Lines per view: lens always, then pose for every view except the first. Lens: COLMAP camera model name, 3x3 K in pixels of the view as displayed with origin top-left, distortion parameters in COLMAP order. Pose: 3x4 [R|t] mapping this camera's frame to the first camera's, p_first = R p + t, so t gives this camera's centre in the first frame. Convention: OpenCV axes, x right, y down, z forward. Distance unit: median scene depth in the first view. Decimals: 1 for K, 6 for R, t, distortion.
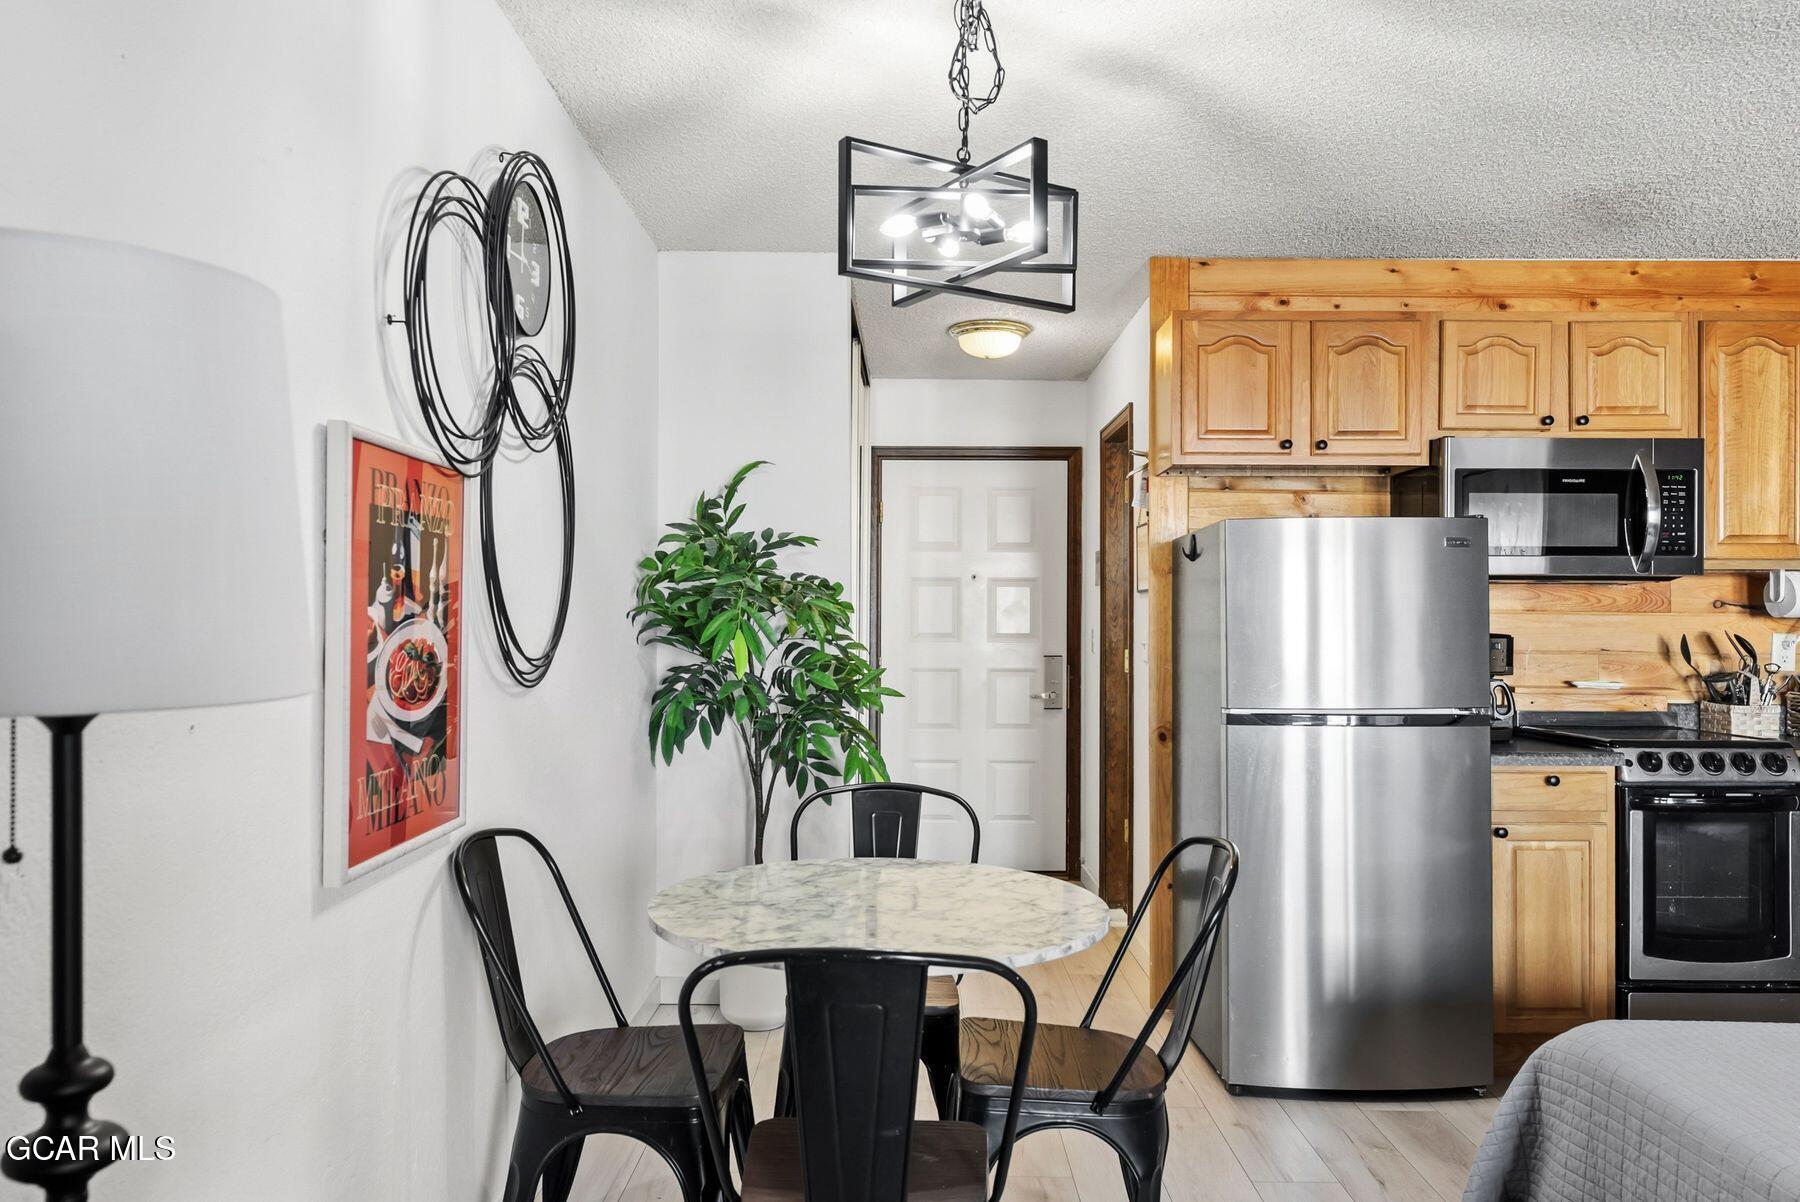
lens RADIAL K [[1232.9, 0, 895.1], [0, 1232.9, 621.3], [0, 0, 1]] dist [-0.000277, 0.004906]
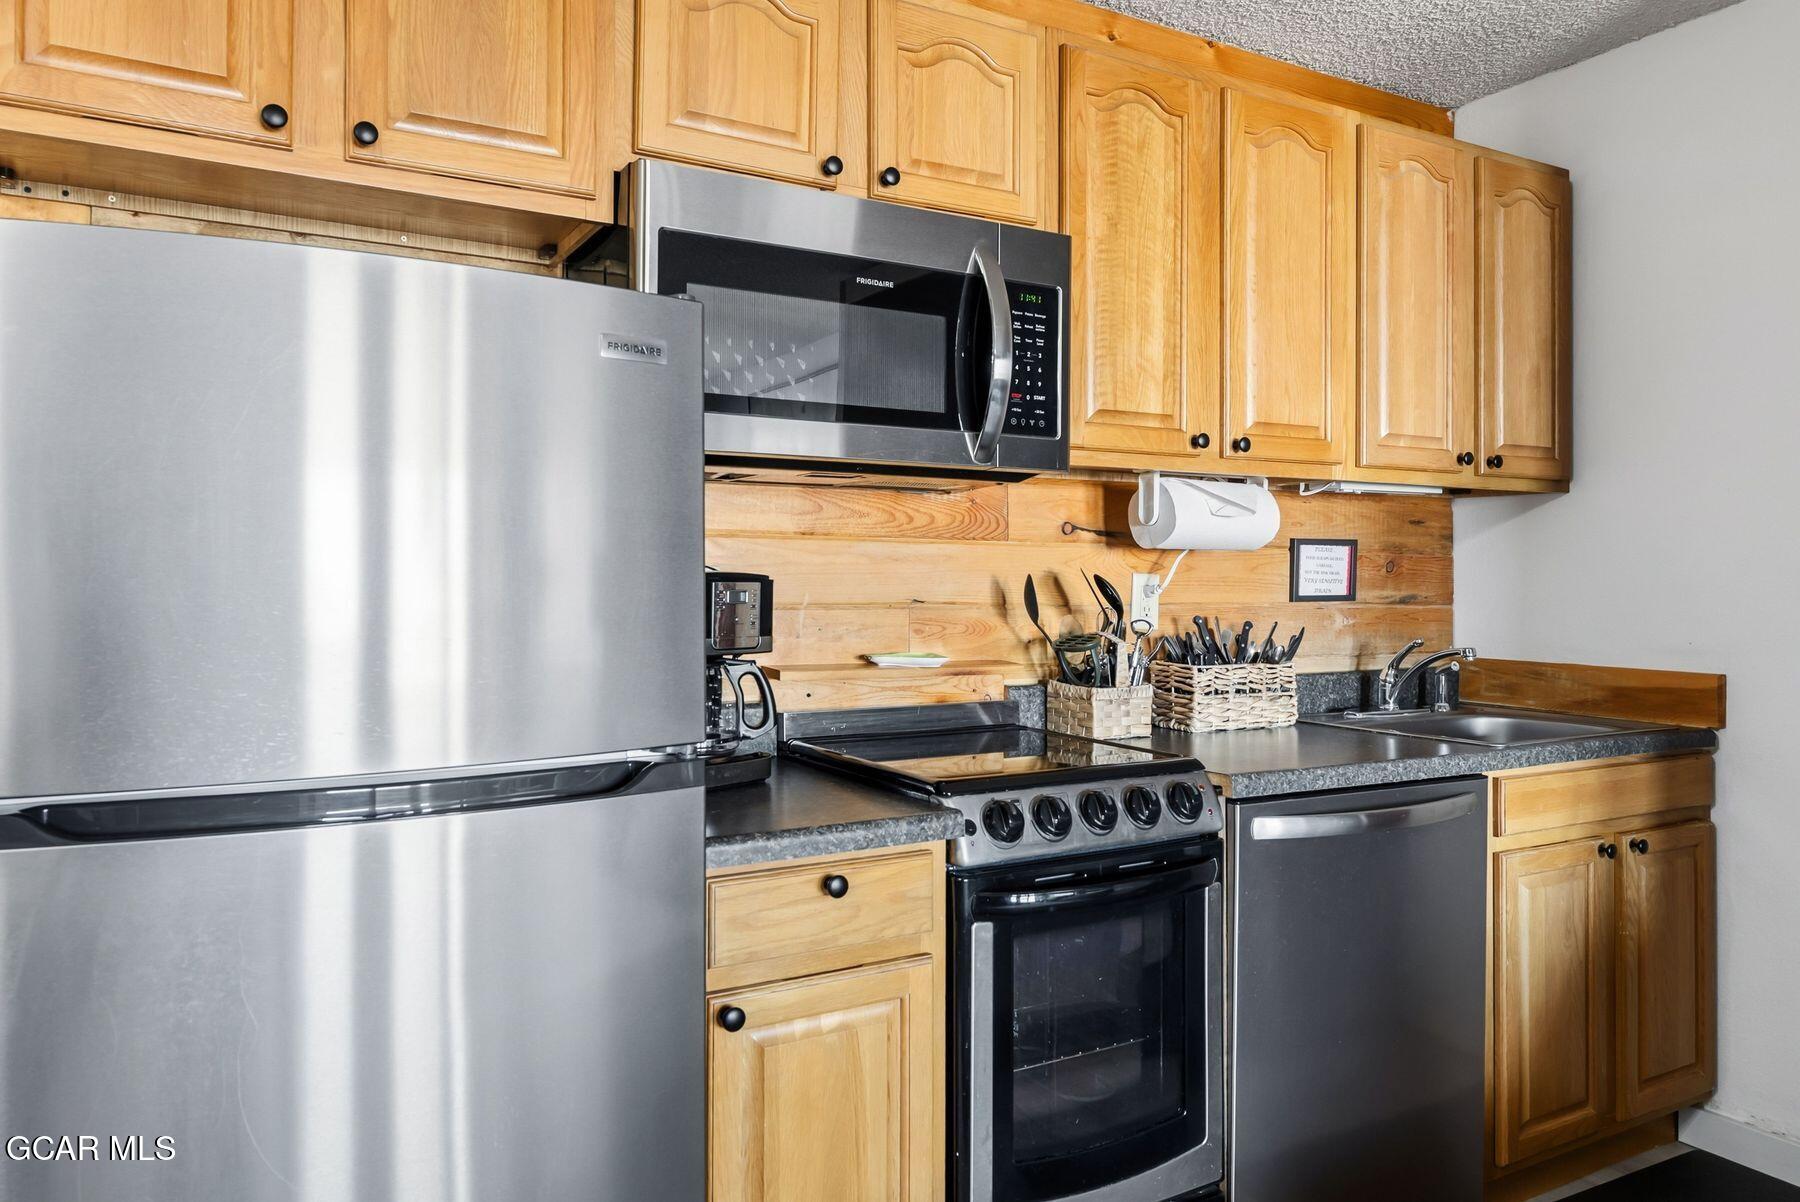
lens RADIAL K [[1232.9, 0, 898.6], [0, 1232.9, 559.7], [0, 0, 1]] dist [-0.000277, 0.004906]
pose [[0.864120, 0.007738, 0.503227, 0.290163], [-0.003552, 0.999951, -0.009277, 0.009416], [-0.503274, 0.006229, 0.864105, 0.532198]]
